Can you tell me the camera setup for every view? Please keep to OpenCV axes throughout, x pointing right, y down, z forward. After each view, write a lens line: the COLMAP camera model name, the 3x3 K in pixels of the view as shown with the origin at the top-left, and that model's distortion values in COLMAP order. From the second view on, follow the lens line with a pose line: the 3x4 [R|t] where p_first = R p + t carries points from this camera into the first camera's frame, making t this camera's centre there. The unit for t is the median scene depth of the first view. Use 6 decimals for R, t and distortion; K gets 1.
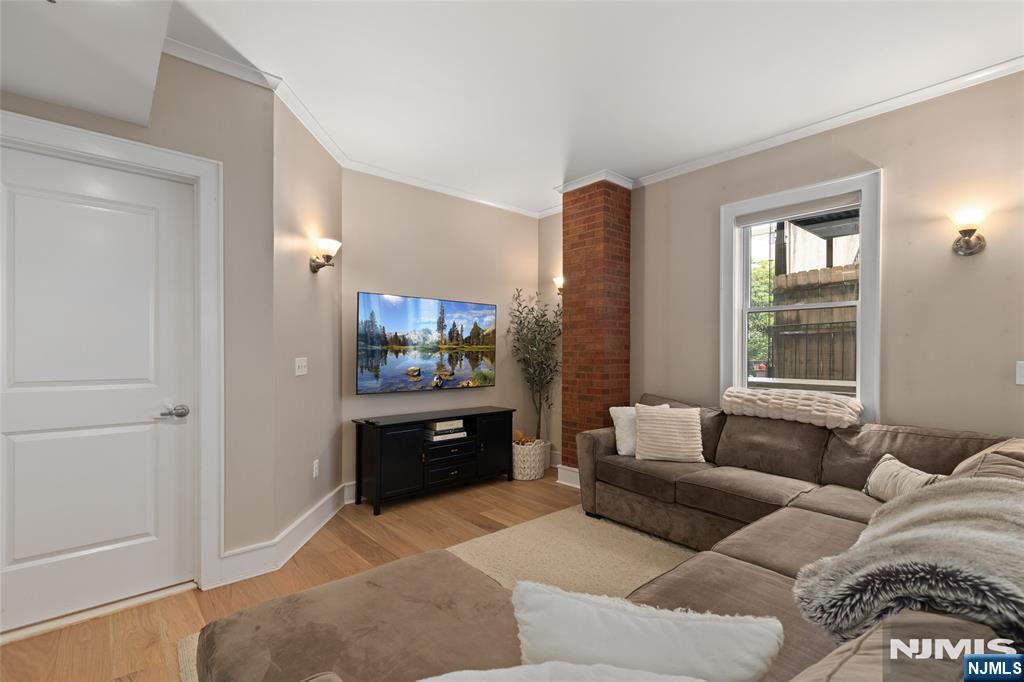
lens RADIAL K [[463.4, 0, 515.6], [0, 463.4, 354.3], [0, 0, 1]] dist [0.009299, -0.000590]
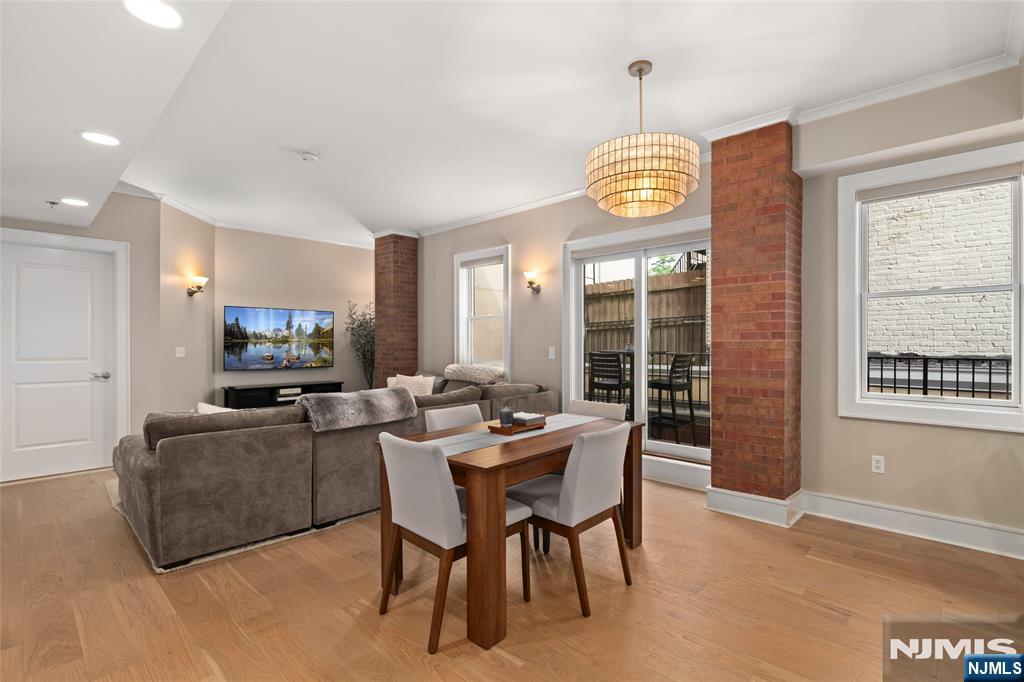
lens RADIAL K [[477.8, 0, 512.2], [0, 477.8, 343.9], [0, 0, 1]] dist [0.004345, 0.000819]
pose [[0.996733, -0.001730, 0.080744, 0.472569], [0.002040, 0.999991, -0.003758, 0.003435], [-0.080737, 0.003910, 0.996728, -0.659354]]
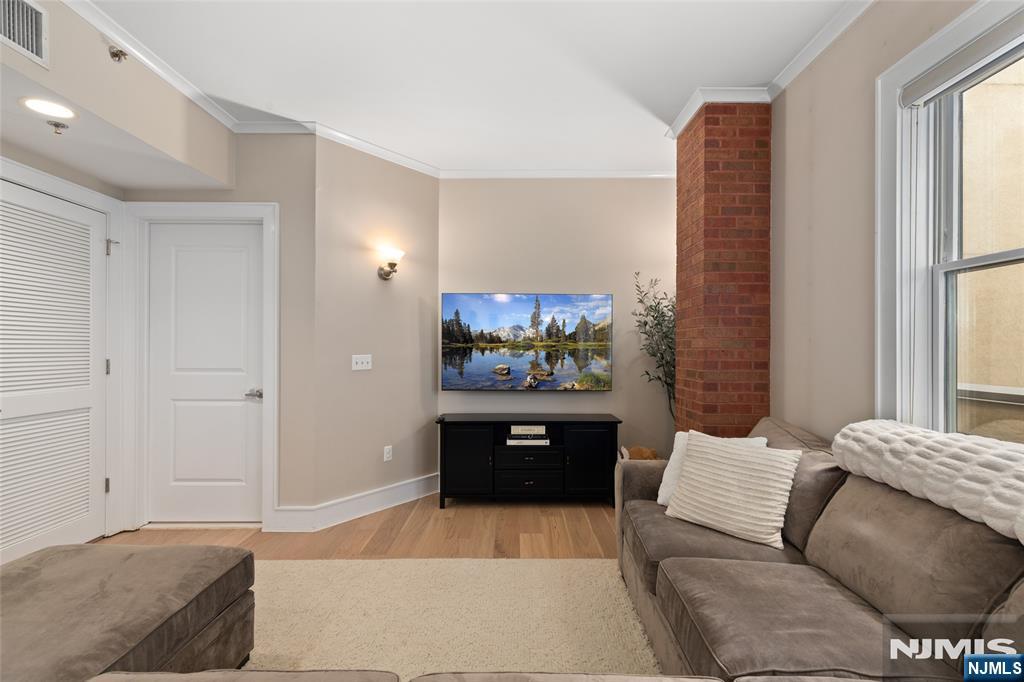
lens RADIAL K [[463.4, 0, 510.3], [0, 463.4, 345.8], [0, 0, 1]] dist [0.009299, -0.000590]
pose [[0.747405, -0.001301, -0.664367, 0.447907], [-0.005519, 0.999951, -0.008166, -0.005535], [0.664346, 0.009770, 0.747362, 0.297892]]
